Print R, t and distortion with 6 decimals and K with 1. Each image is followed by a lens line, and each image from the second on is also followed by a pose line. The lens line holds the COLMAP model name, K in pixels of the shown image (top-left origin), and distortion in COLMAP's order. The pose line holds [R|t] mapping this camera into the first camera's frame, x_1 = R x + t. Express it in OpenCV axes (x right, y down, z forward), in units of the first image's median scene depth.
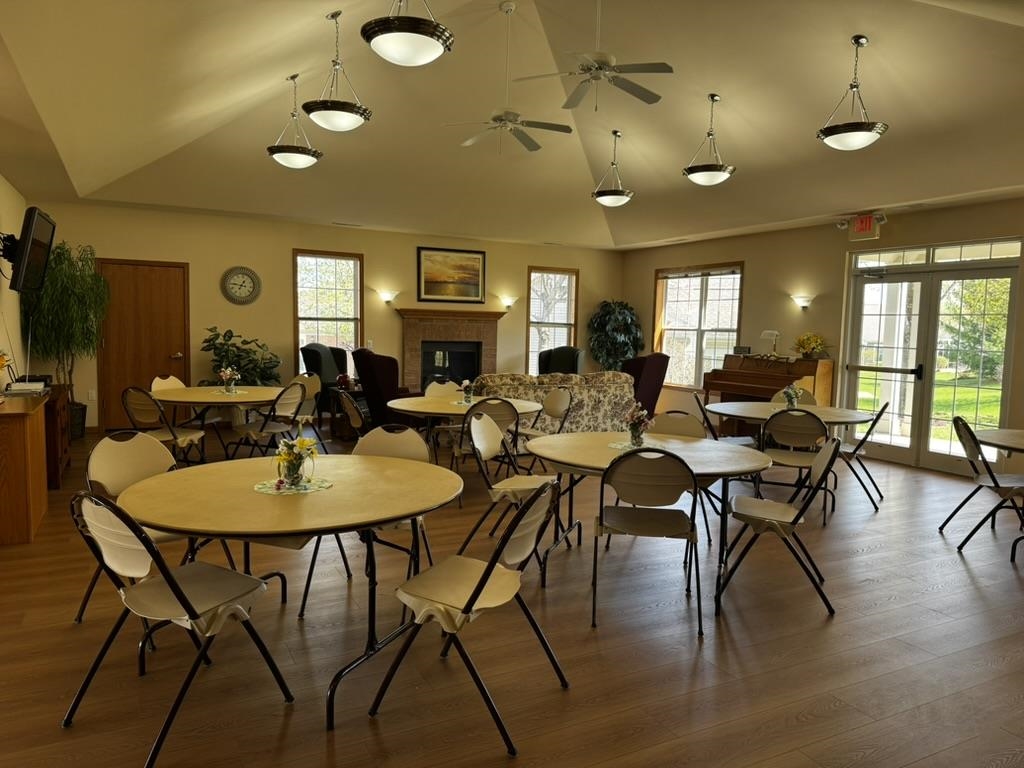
lens RADIAL K [[720.1, 0, 512.0], [0, 720.1, 384.0], [0, 0, 1]] dist [0.124096, -0.170589]
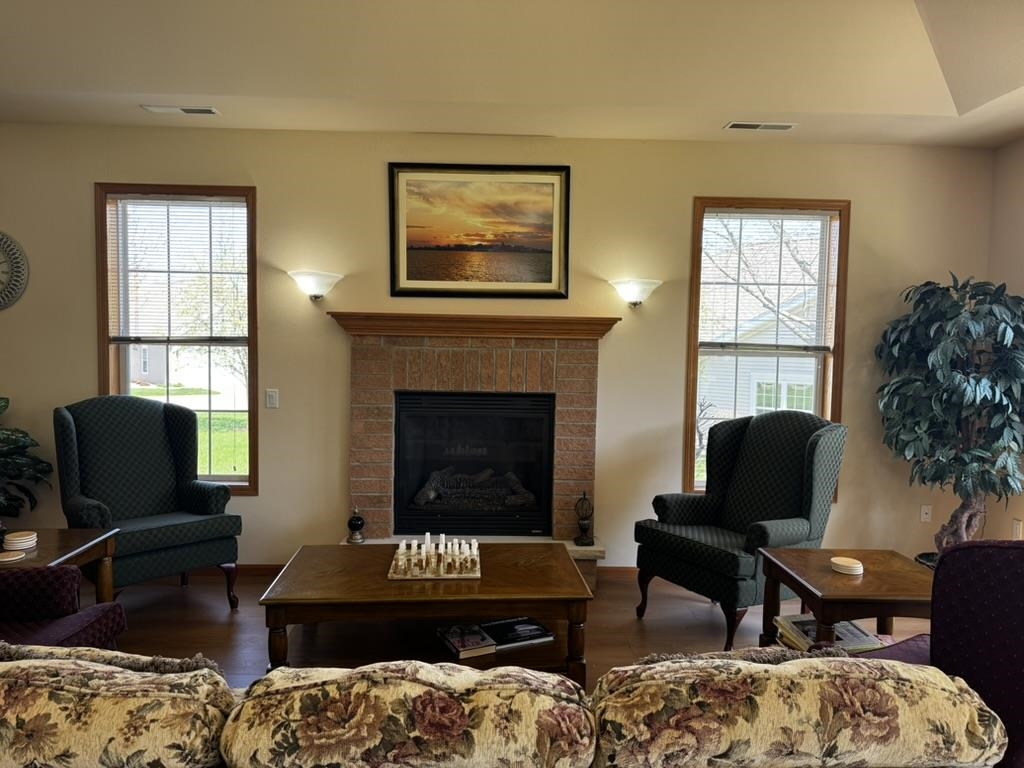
lens RADIAL K [[720.1, 0, 512.0], [0, 720.1, 384.0], [0, 0, 1]] dist [0.124096, -0.170589]
pose [[0.900815, 0.016973, -0.433871, 0.109128], [-0.032478, 0.999070, -0.028348, -0.051948], [0.432986, 0.039627, 0.900529, 0.631607]]
